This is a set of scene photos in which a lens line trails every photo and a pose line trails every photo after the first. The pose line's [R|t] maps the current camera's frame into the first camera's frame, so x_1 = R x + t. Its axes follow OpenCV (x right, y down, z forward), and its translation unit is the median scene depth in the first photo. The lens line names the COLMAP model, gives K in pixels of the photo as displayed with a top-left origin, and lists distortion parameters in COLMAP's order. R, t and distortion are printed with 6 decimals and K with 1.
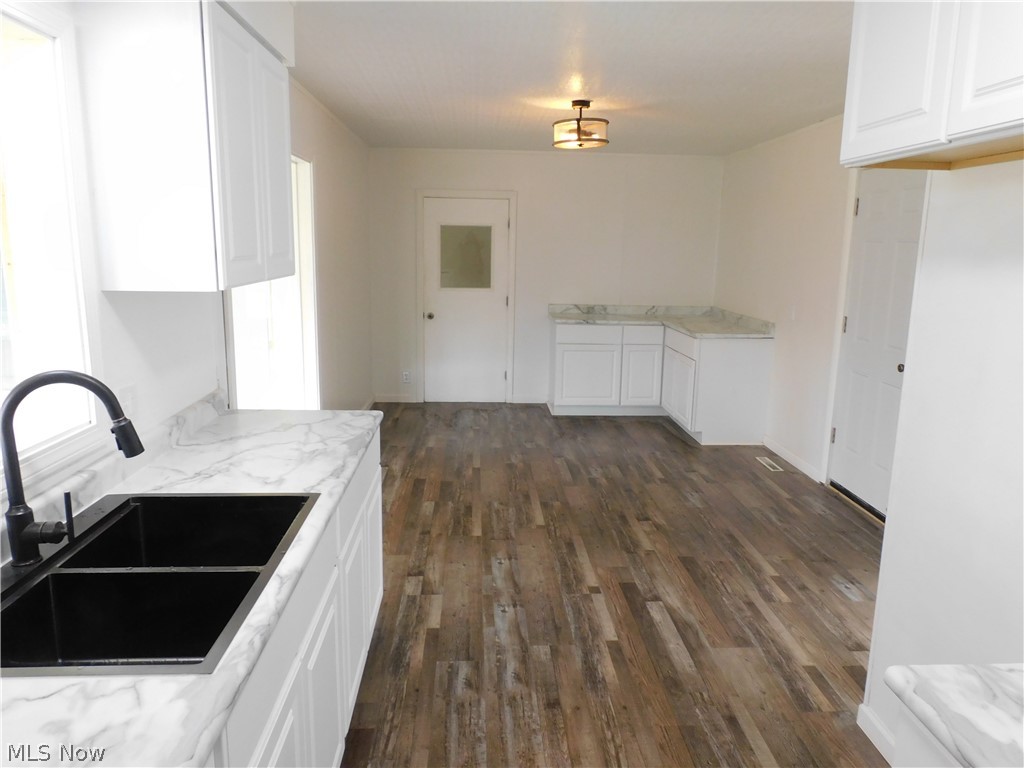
lens RADIAL K [[739.4, 0, 511.5], [0, 739.4, 382.6], [0, 0, 1]] dist [-0.001933, 0.000917]
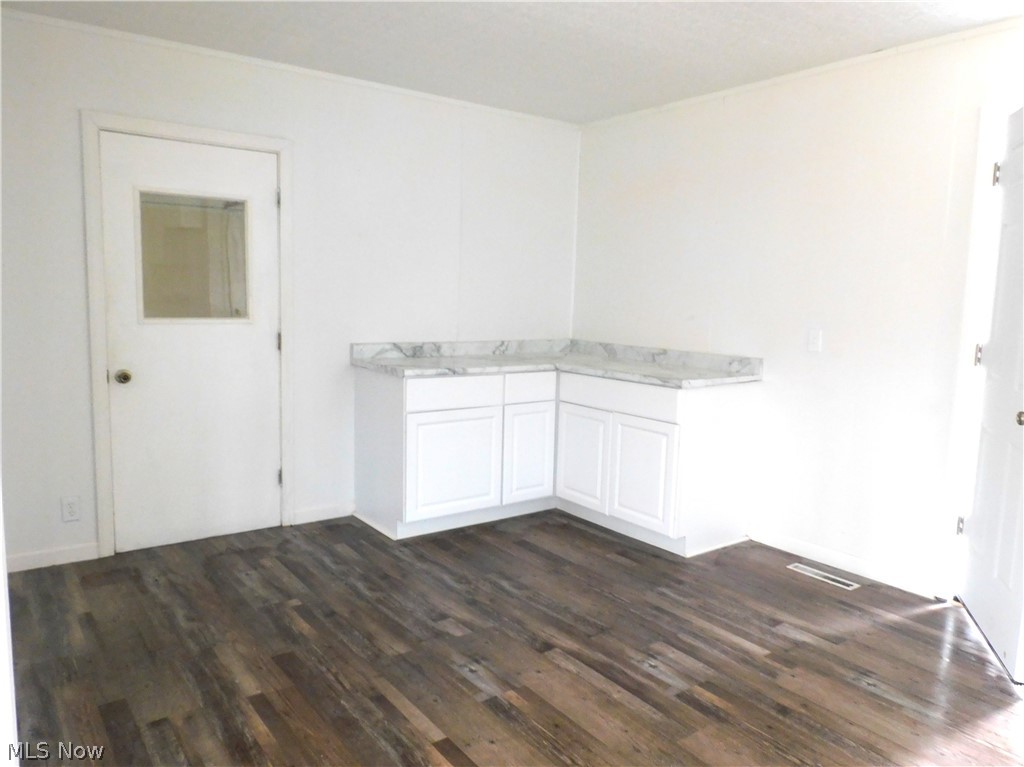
lens RADIAL K [[739.4, 0, 512.0], [0, 739.4, 387.3], [0, 0, 1]] dist [-0.001933, 0.000917]
pose [[0.830839, -0.067553, 0.552398, -0.179589], [0.093004, 0.995500, -0.018143, -0.054817], [-0.548686, 0.066449, 0.833383, 0.491708]]
